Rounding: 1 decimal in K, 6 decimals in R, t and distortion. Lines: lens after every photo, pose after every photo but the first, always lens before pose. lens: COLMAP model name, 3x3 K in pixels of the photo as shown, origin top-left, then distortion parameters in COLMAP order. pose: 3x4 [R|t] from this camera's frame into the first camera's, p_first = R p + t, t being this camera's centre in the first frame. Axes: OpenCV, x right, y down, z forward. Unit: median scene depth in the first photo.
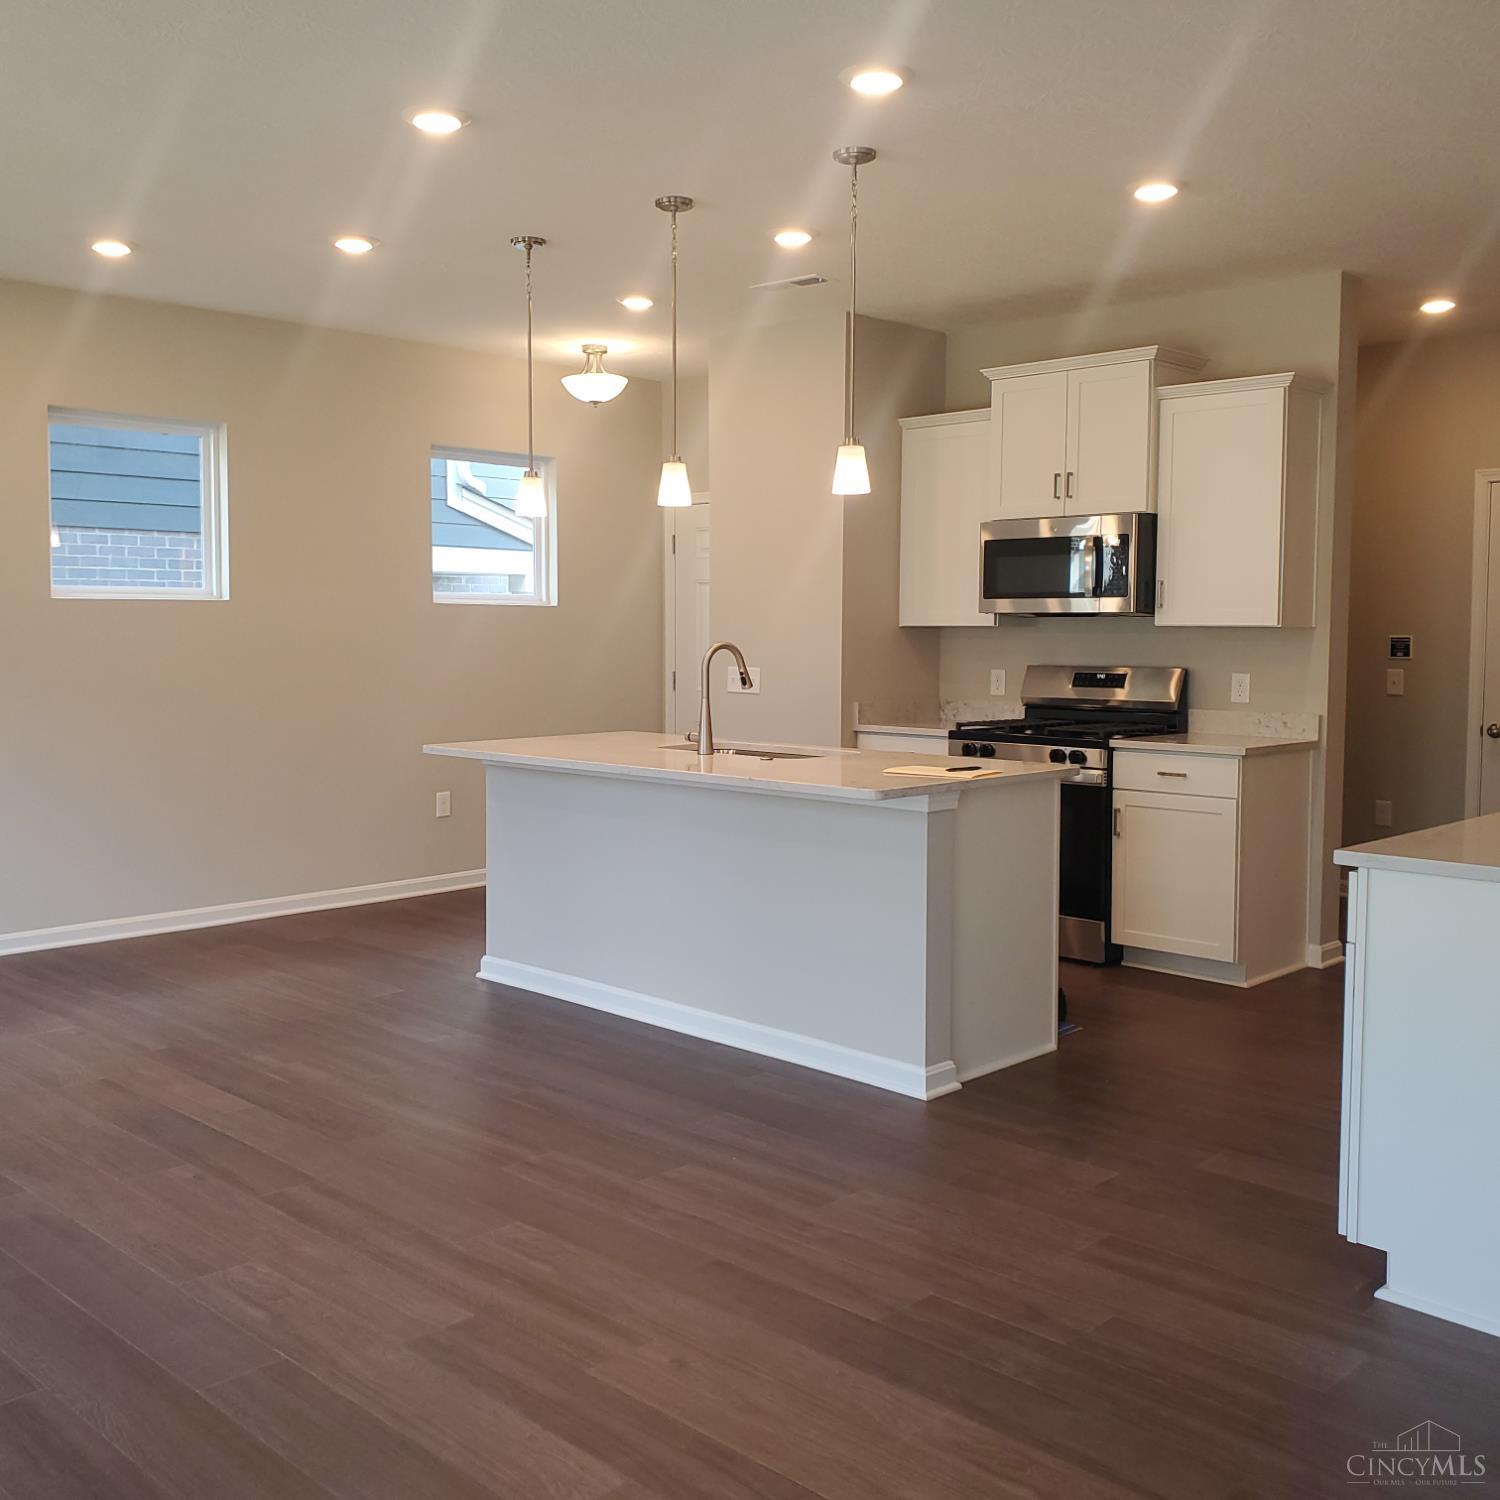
lens RADIAL K [[1545.0, 0, 736.5], [0, 1545.0, 746.9], [0, 0, 1]] dist [0.151936, -0.379791]
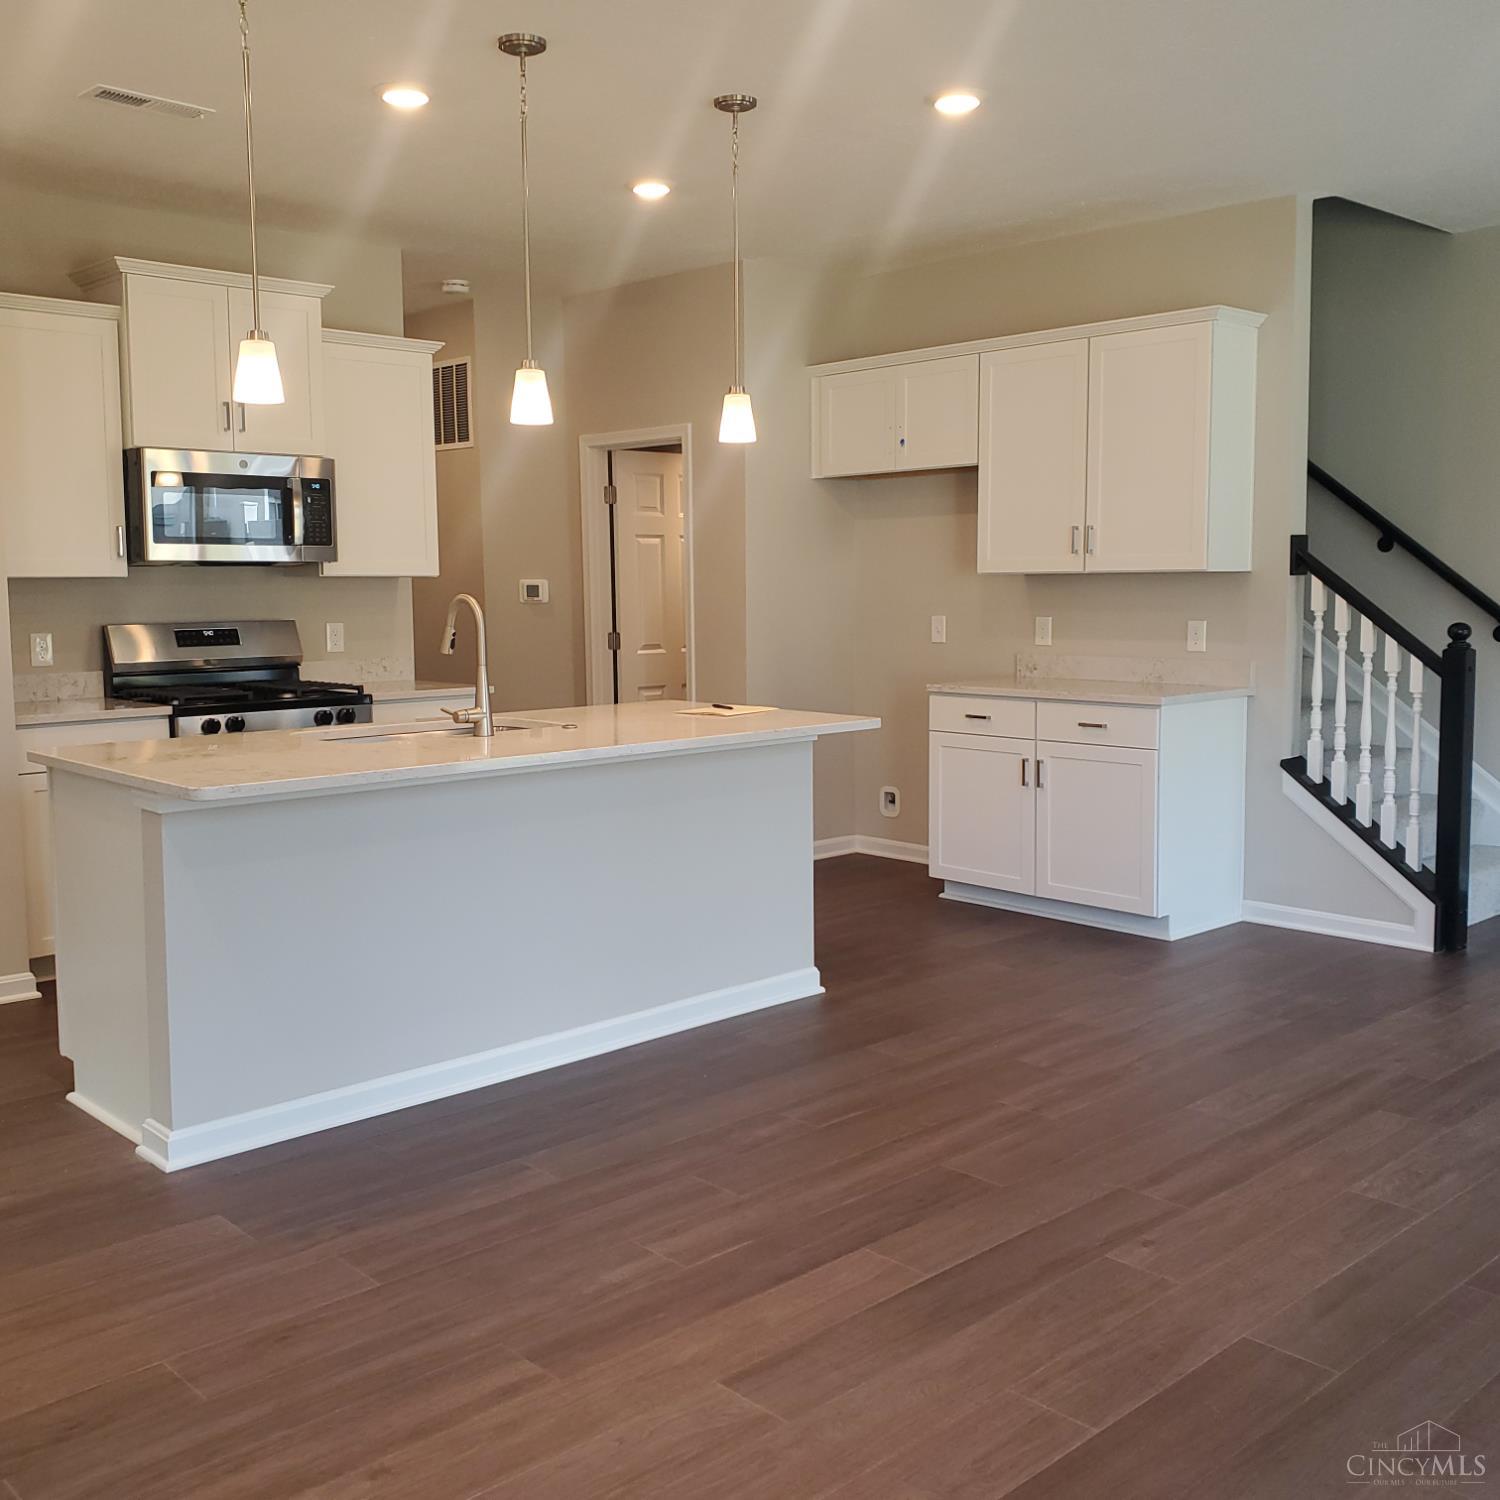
lens RADIAL K [[1545.0, 0, 736.5], [0, 1545.0, 746.9], [0, 0, 1]] dist [0.151936, -0.379791]
pose [[0.036654, -0.112932, 0.992926, -0.770991], [0.086337, 0.990237, 0.109439, -0.062445], [-0.995591, 0.081715, 0.046047, 0.782380]]
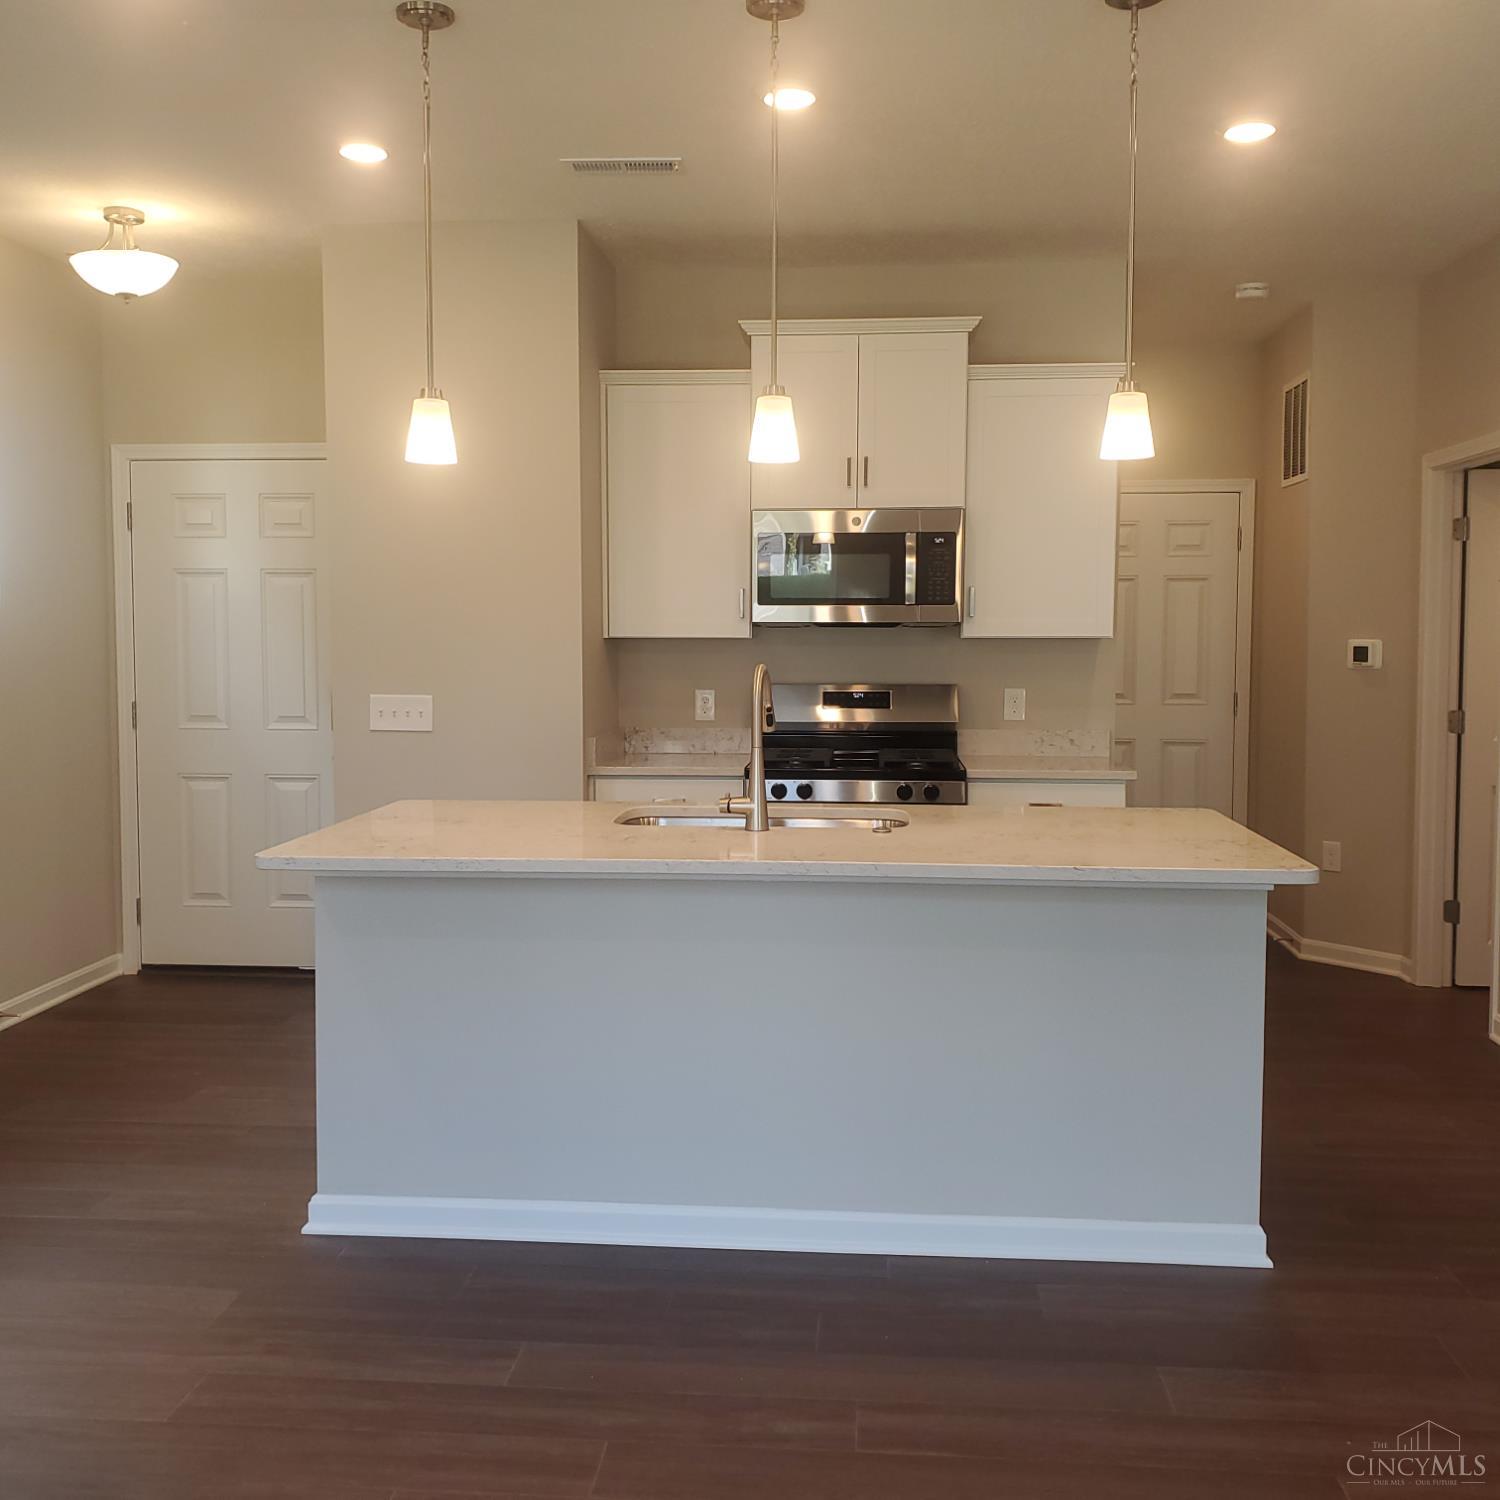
lens RADIAL K [[1545.0, 0, 736.5], [0, 1545.0, 746.9], [0, 0, 1]] dist [0.151936, -0.379791]
pose [[0.768902, -0.051920, 0.637255, -0.432972], [0.053250, 0.998435, 0.017096, -0.041458], [-0.637145, 0.020789, 0.770464, 0.450659]]
